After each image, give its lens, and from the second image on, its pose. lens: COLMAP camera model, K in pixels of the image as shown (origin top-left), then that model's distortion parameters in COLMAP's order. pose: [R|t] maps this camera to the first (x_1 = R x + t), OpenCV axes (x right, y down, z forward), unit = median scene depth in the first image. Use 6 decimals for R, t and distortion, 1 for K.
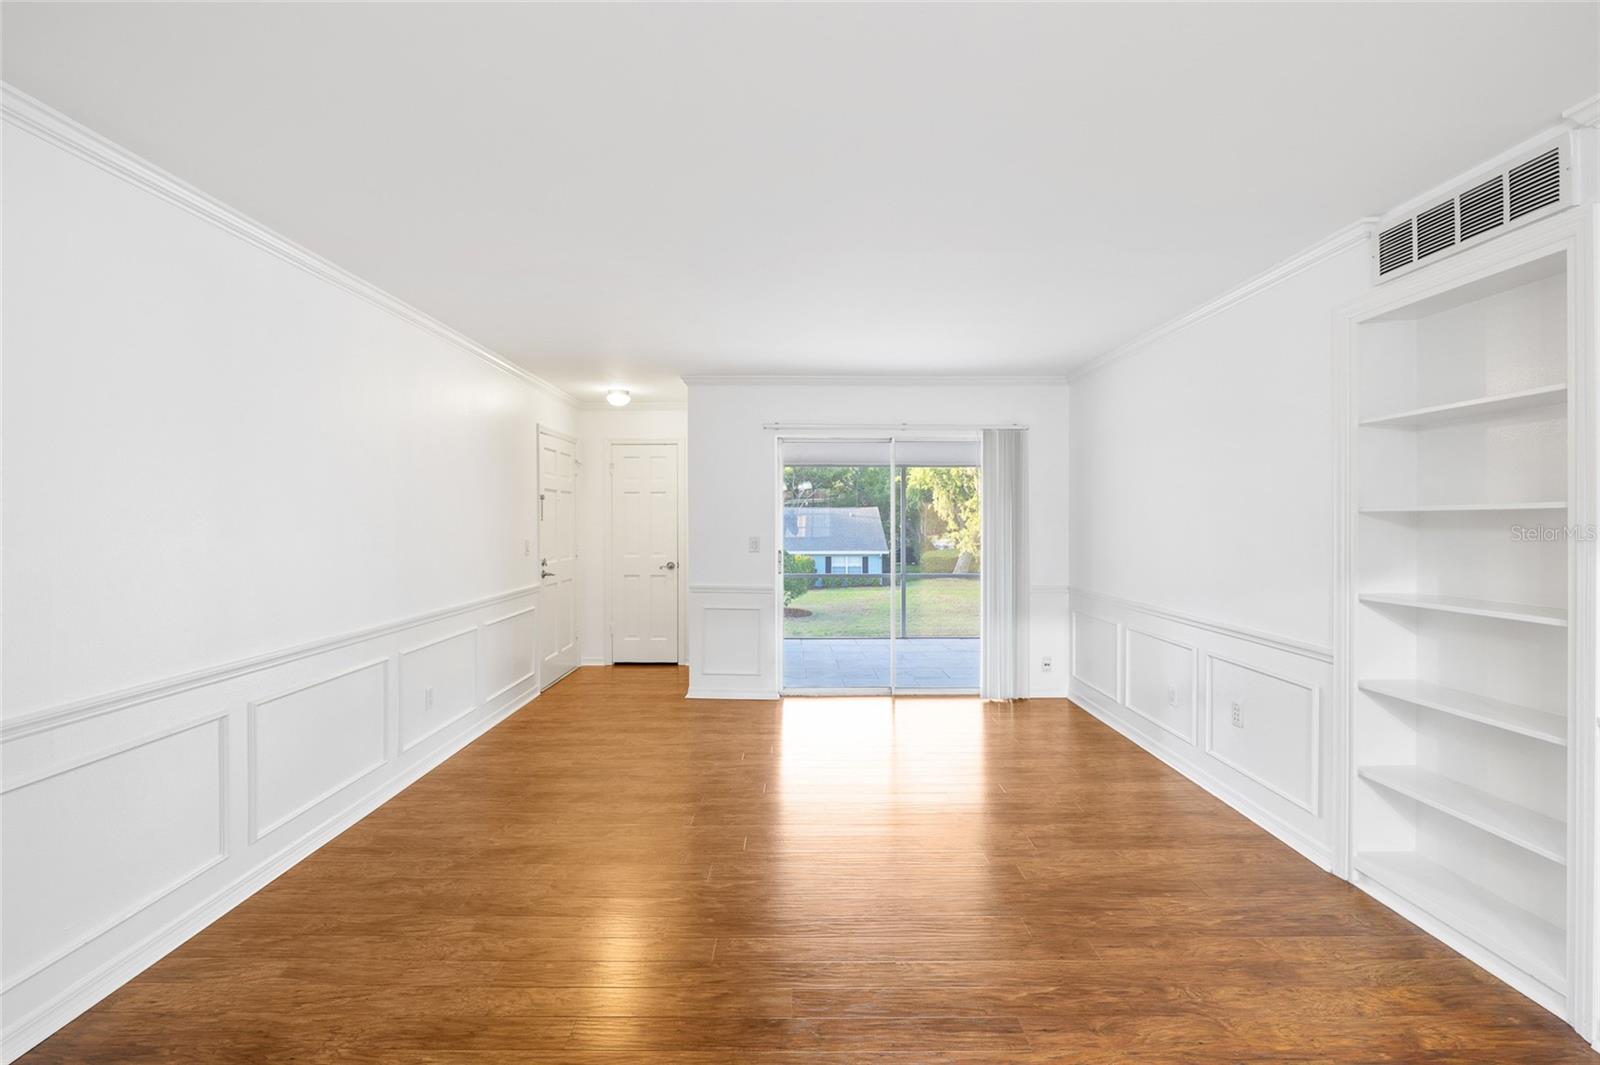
lens RADIAL K [[717.3, 0, 800.0], [0, 717.3, 525.0], [0, 0, 1]] dist [-0.003333, -0.000054]
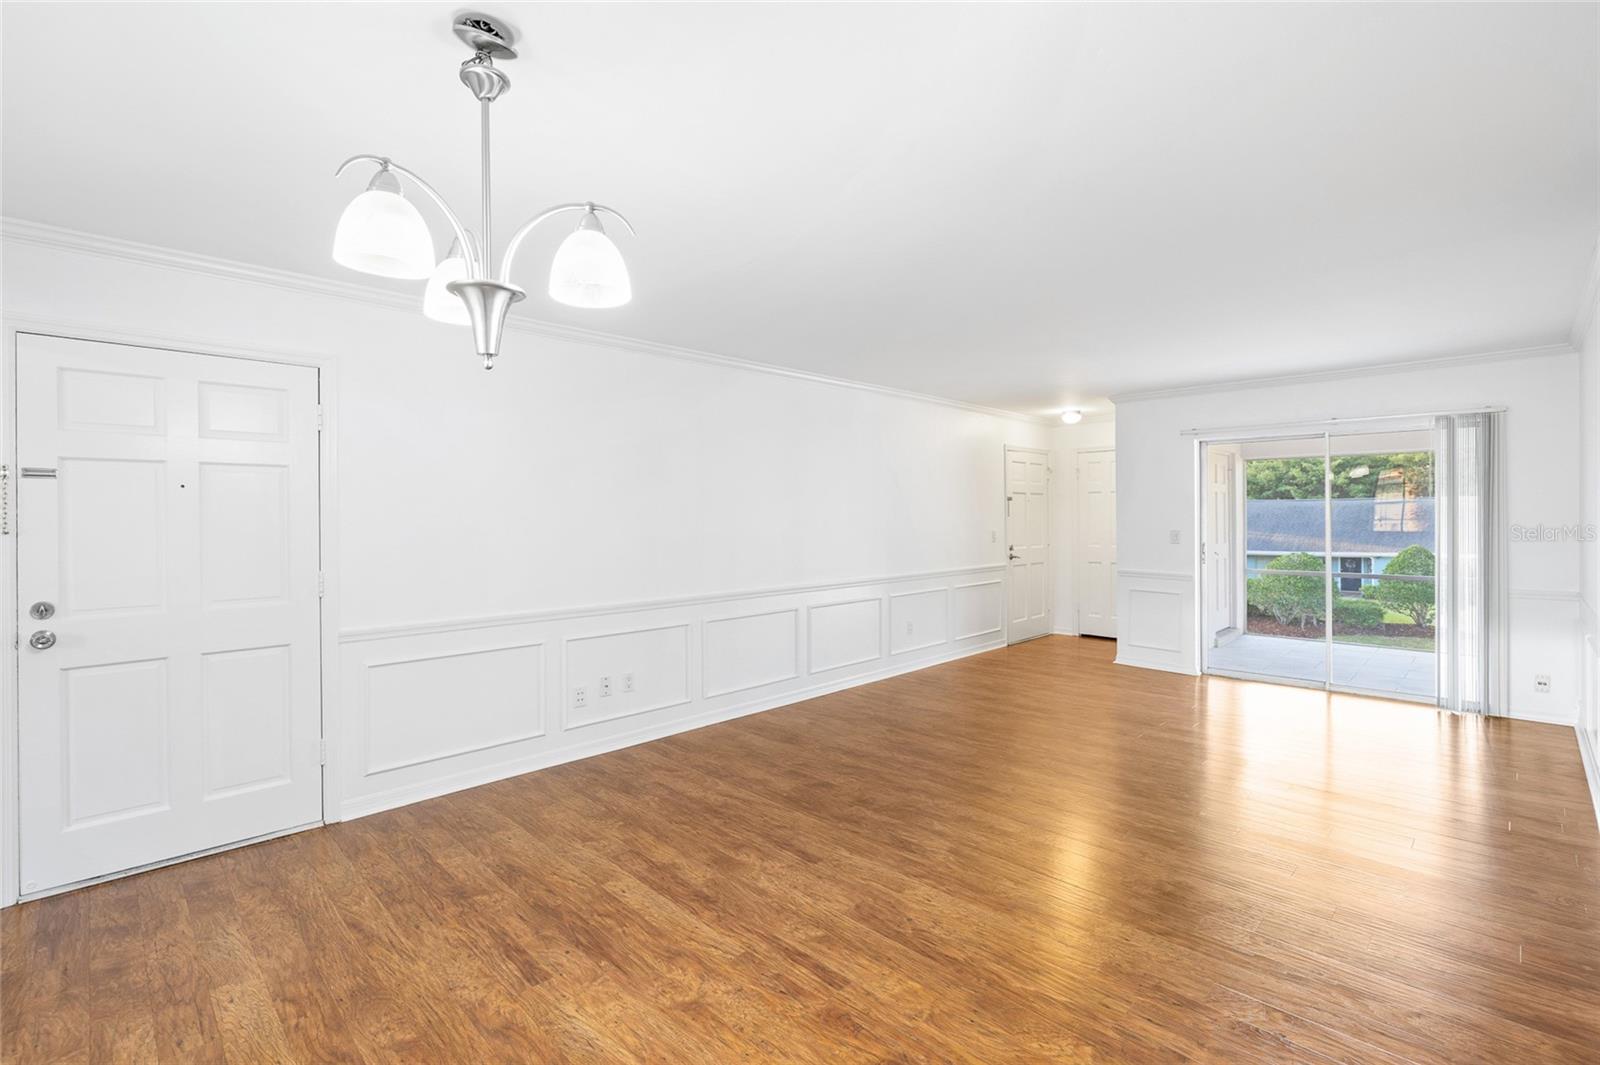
lens RADIAL K [[723.7, 0, 807.4], [0, 723.7, 536.3], [0, 0, 1]] dist [-0.015822, -0.000314]
pose [[0.709540, 0.016300, -0.704477, 0.328861], [-0.000844, 0.999751, 0.022283, 0.001201], [0.704665, -0.015216, 0.709377, -0.225638]]
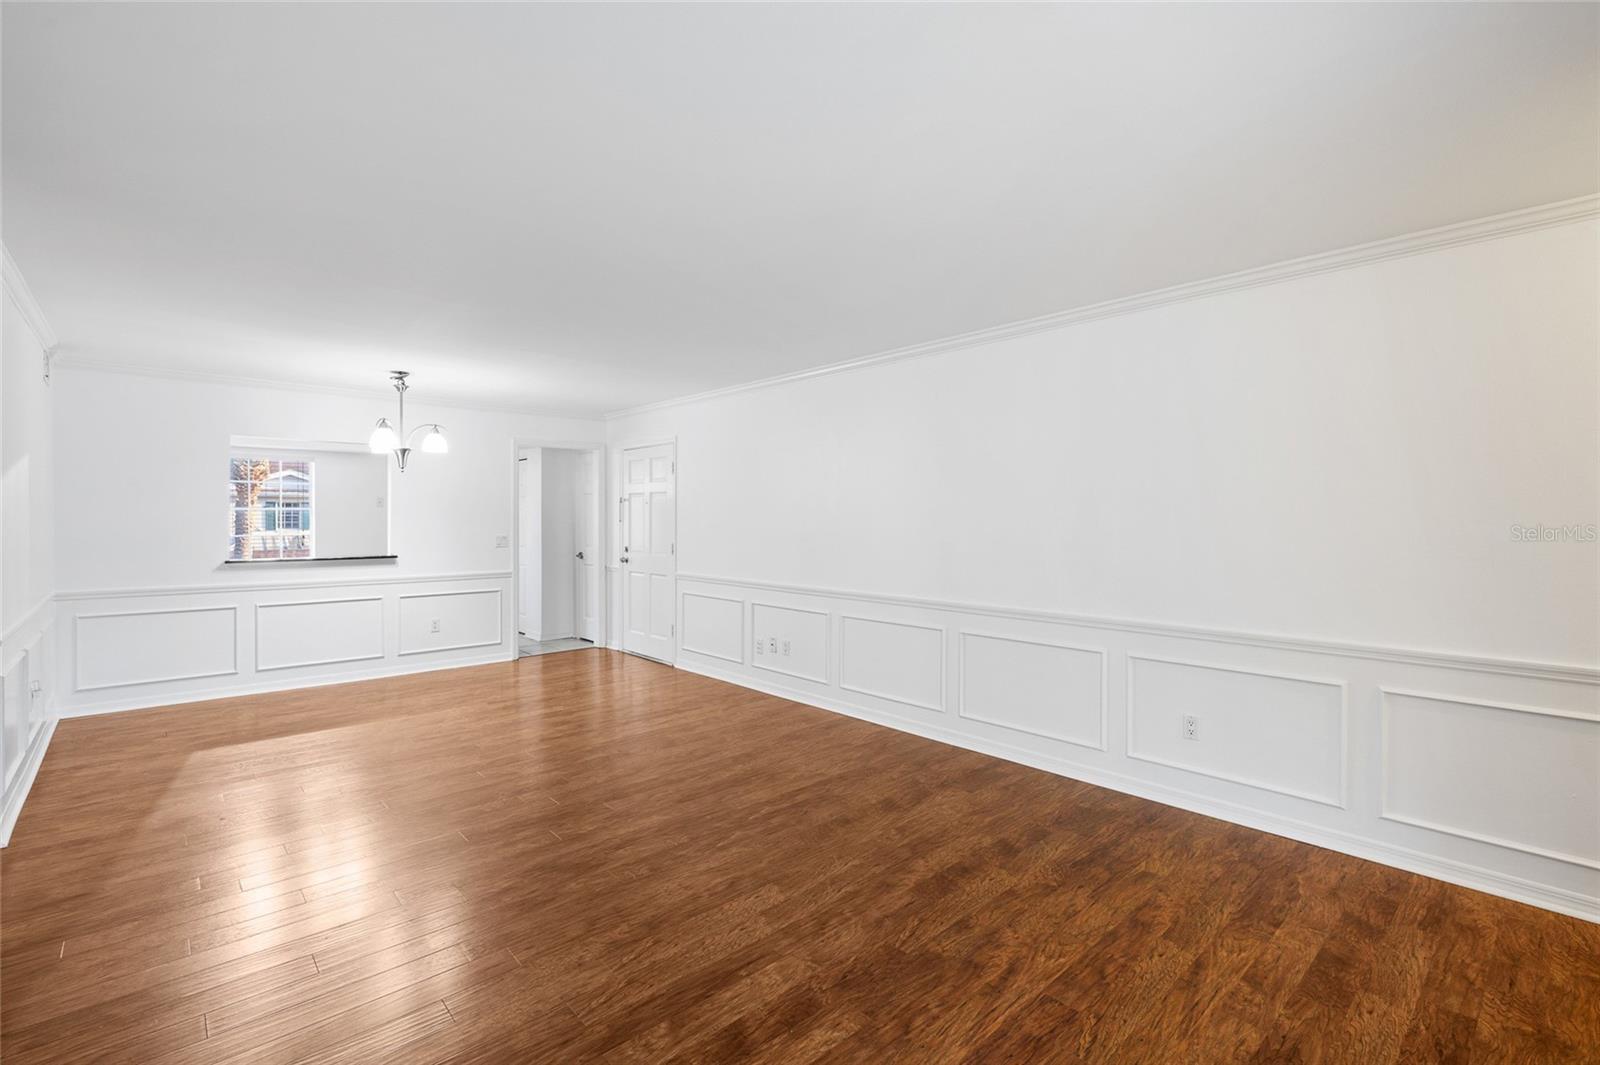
lens RADIAL K [[733.7, 0, 789.3], [0, 733.7, 508.8], [0, 0, 1]] dist [-0.001454, 0.000002]
pose [[-0.754465, -0.006335, -0.656310, 0.298753], [-0.004069, 0.999979, -0.004975, -0.007738], [0.656328, -0.001083, -0.754475, 0.961344]]
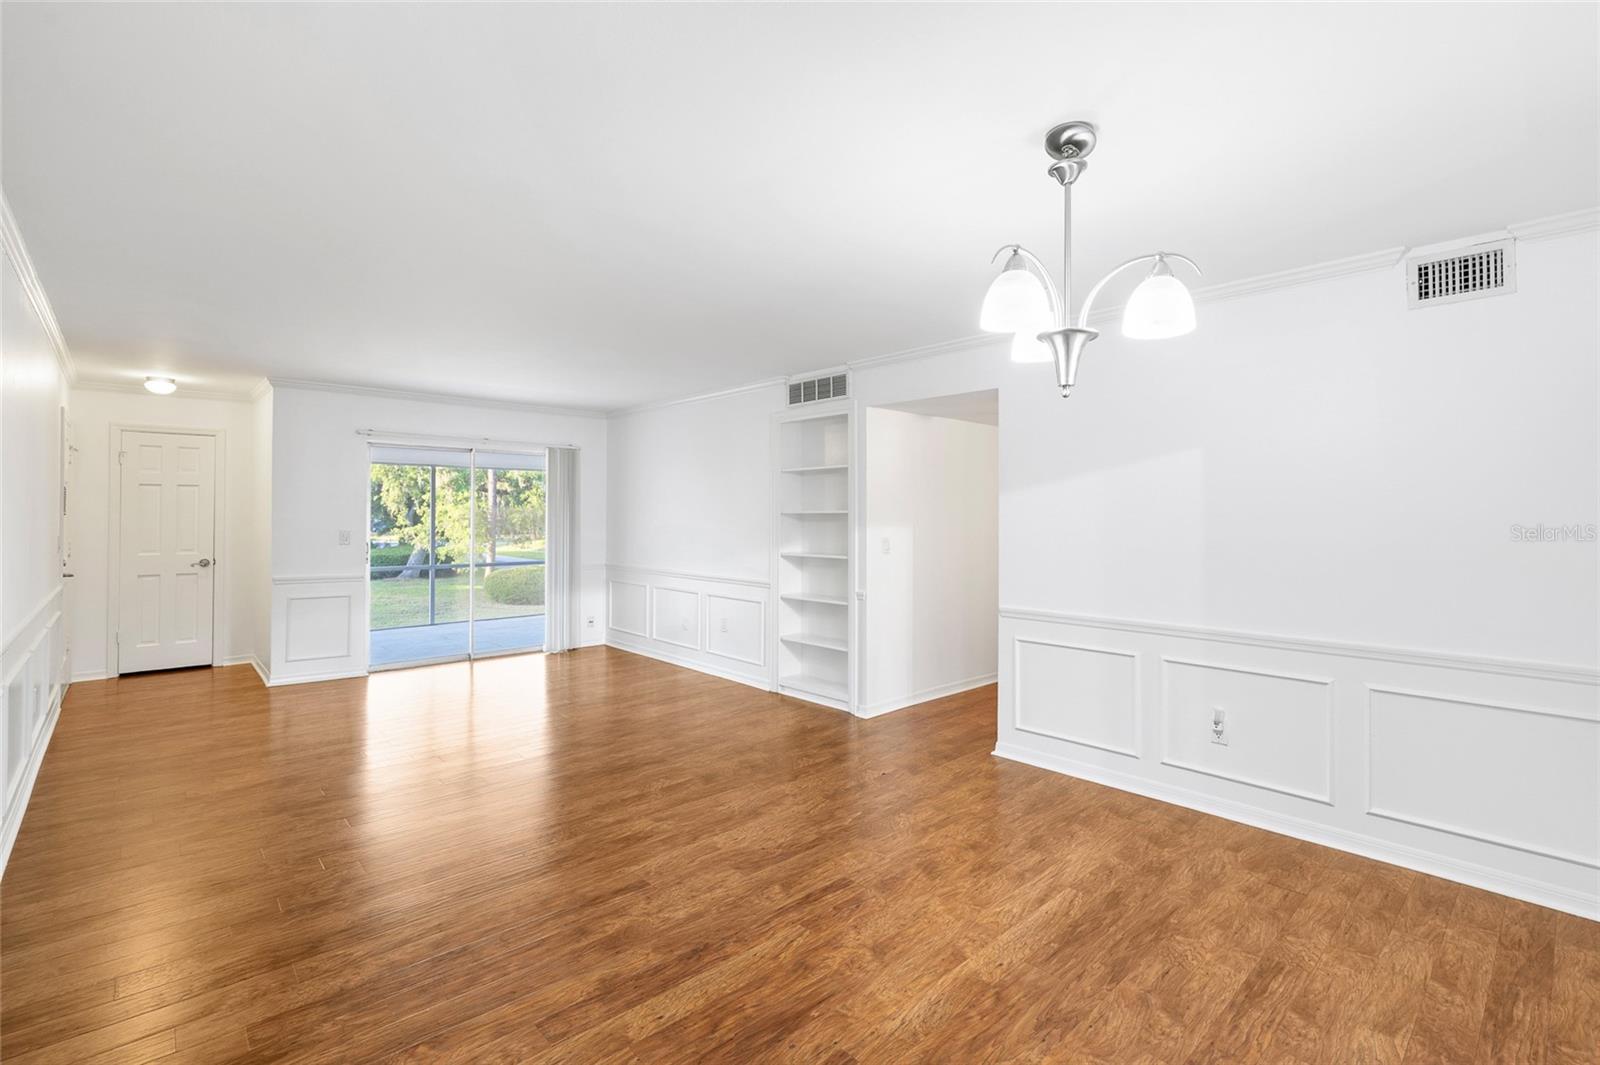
lens RADIAL K [[717.3, 0, 800.0], [0, 717.3, 525.0], [0, 0, 1]] dist [-0.003333, -0.000054]
pose [[0.737673, -0.005337, 0.675137, -0.289202], [0.000724, 0.999974, 0.007114, 0.000333], [-0.675157, -0.004759, 0.737658, -0.285462]]
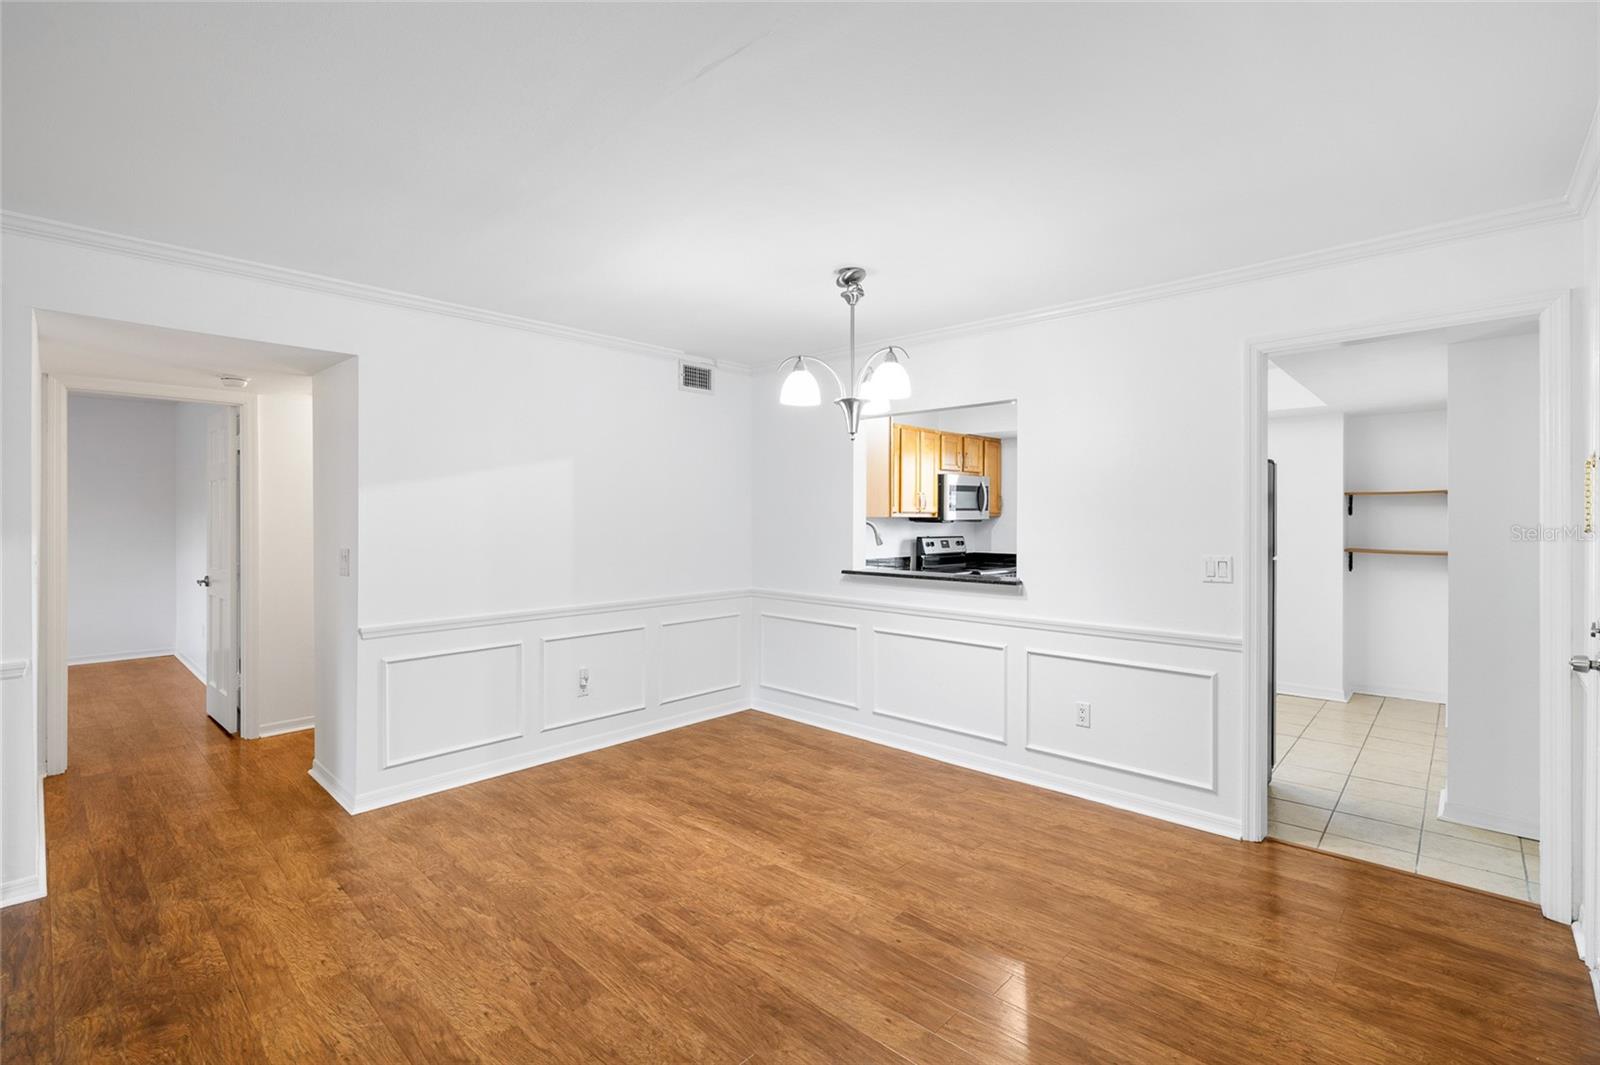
lens RADIAL K [[717.3, 0, 800.0], [0, 717.3, 525.0], [0, 0, 1]] dist [-0.003333, -0.000054]
pose [[-0.724997, -0.006871, 0.688718, -0.311123], [0.004172, 0.999888, 0.014367, -0.001390], [-0.688740, 0.013289, -0.724887, 0.315798]]
